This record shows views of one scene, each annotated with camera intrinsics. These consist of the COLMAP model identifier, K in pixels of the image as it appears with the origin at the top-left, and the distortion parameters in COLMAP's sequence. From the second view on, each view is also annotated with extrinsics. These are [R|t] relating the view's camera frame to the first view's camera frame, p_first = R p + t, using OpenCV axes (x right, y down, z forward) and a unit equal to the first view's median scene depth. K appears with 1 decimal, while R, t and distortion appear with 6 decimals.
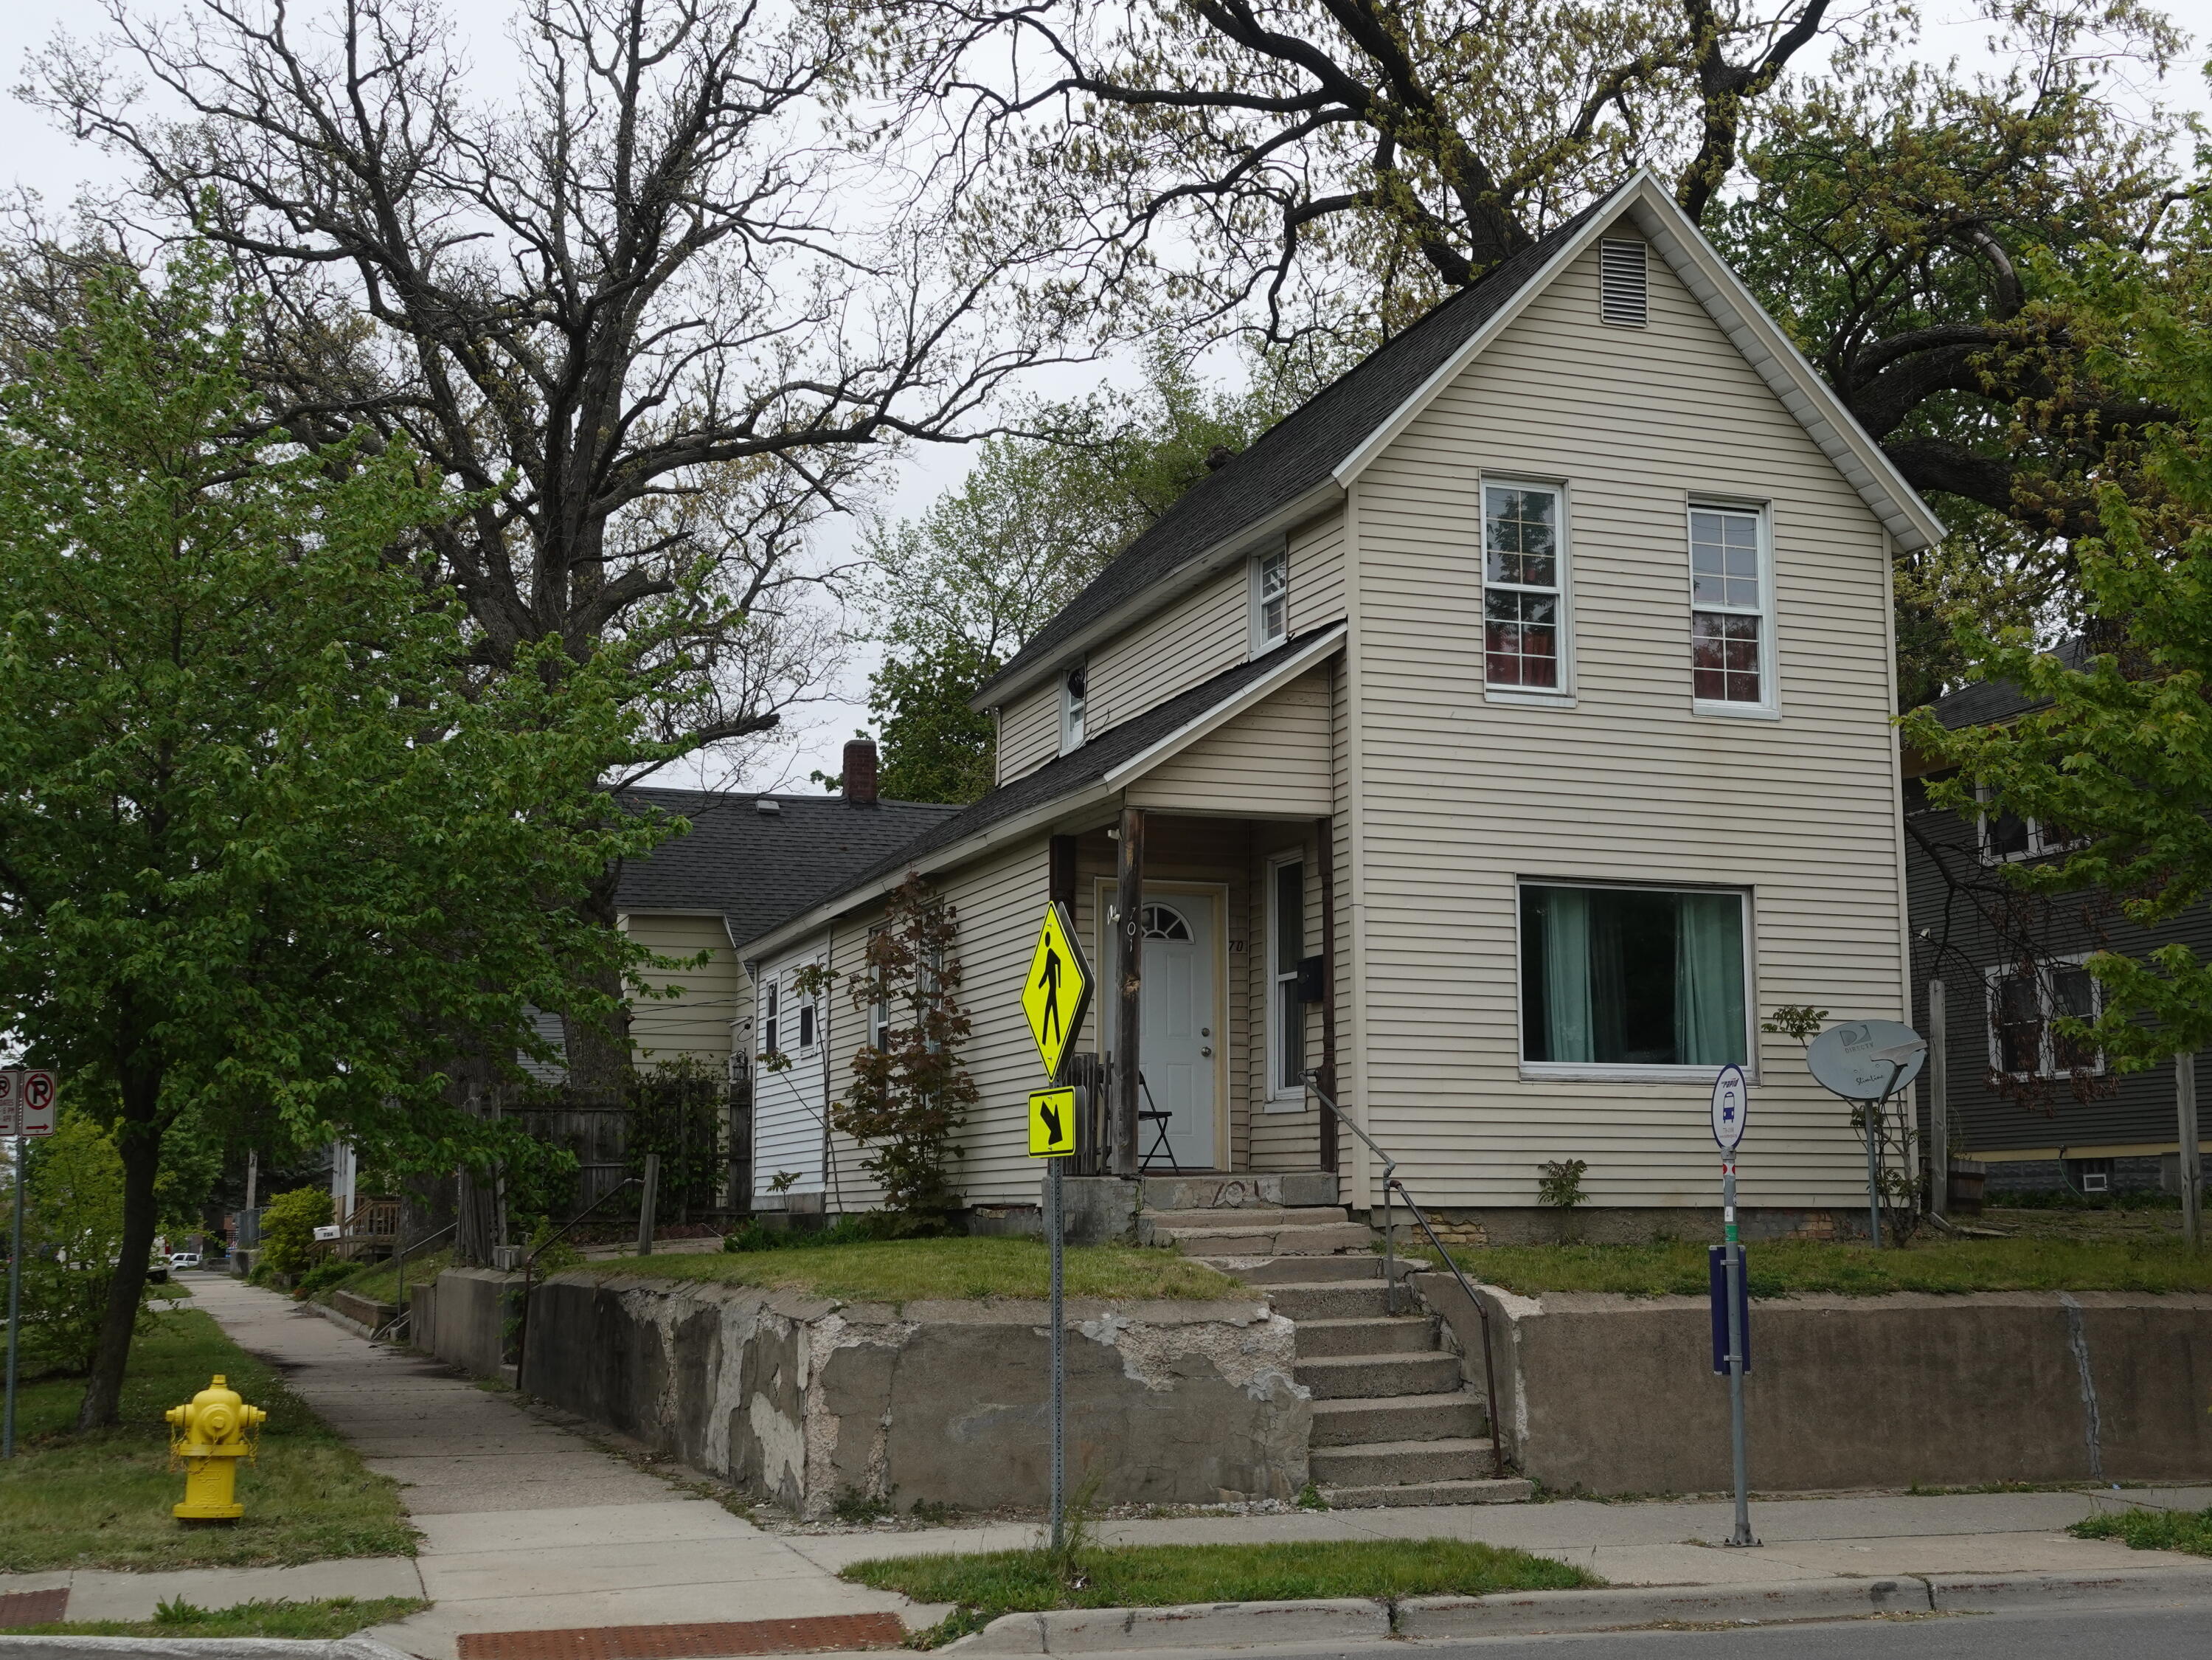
lens RADIAL K [[2664.7, 0, 1107.4], [0, 2664.7, 829.7], [0, 0, 1]] dist [-0.013676, 0.000000]
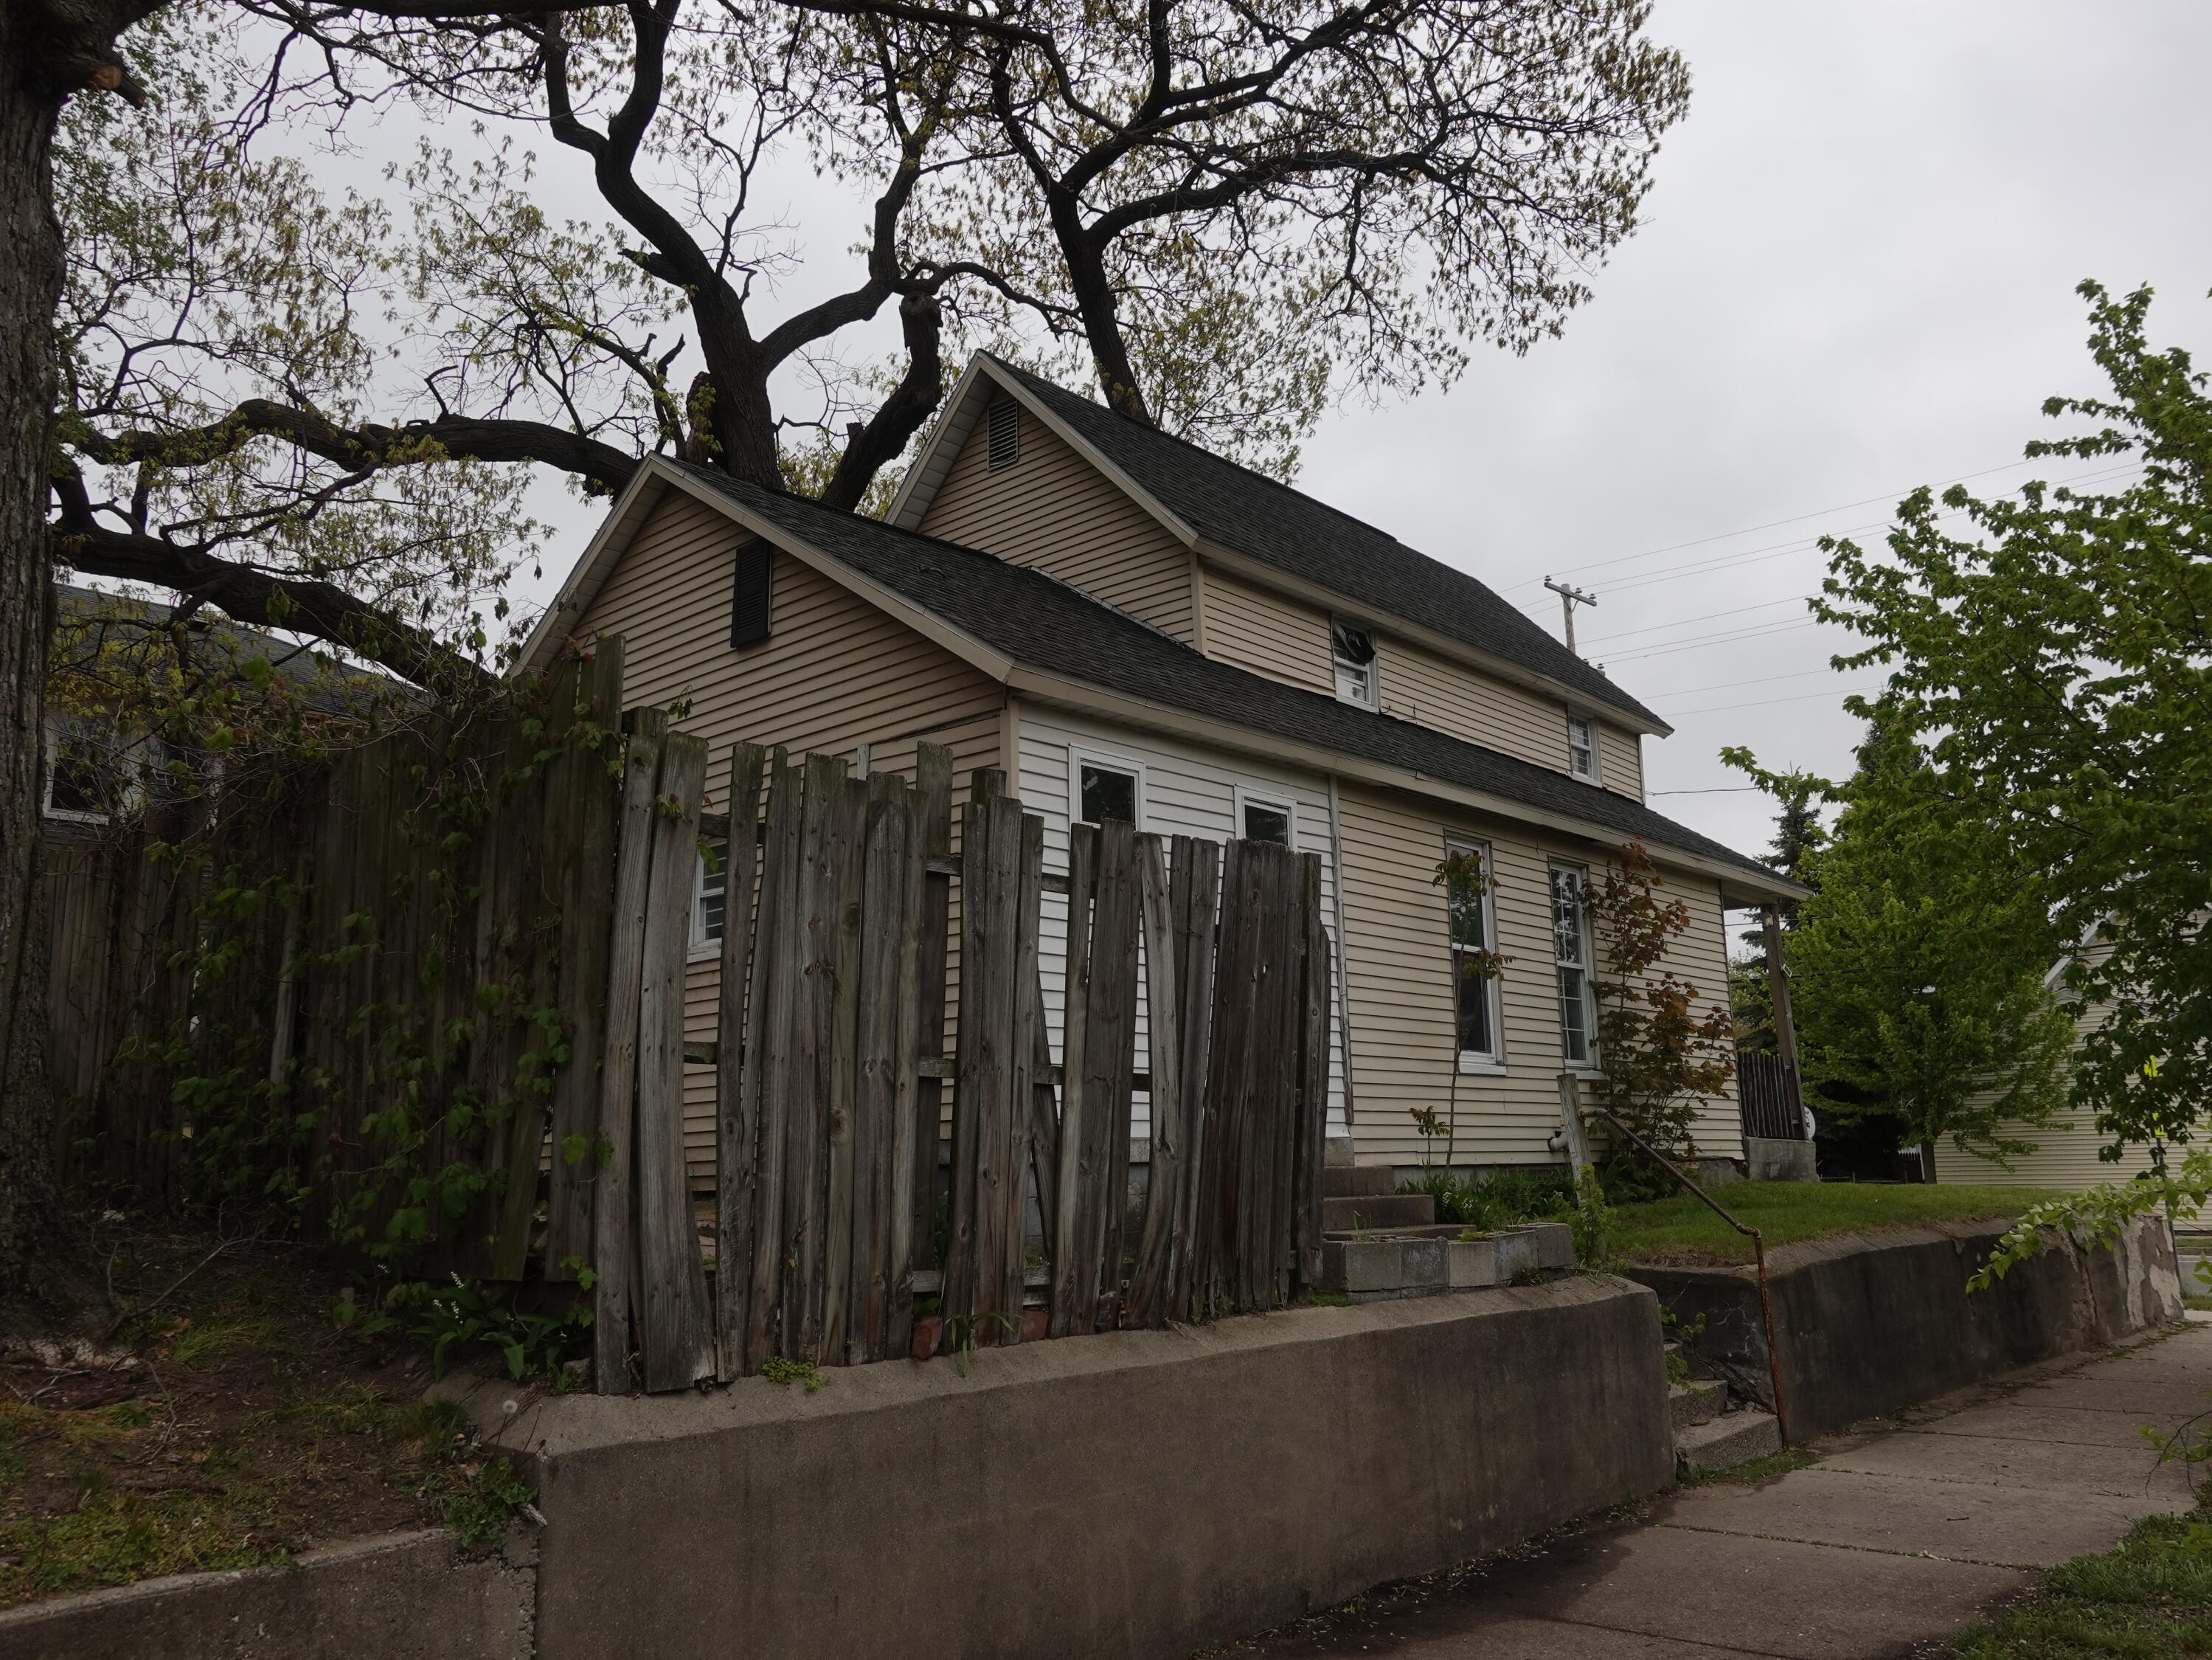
lens RADIAL K [[1717.1, 0, 1105.0], [0, 1717.1, 827.9], [0, 0, 1]] dist [0.008385, -0.007876]
pose [[-0.478434, 0.181217, 0.859222, -0.591003], [-0.112074, 0.957871, -0.264428, 0.224205], [-0.870942, -0.222807, -0.437968, 1.542712]]
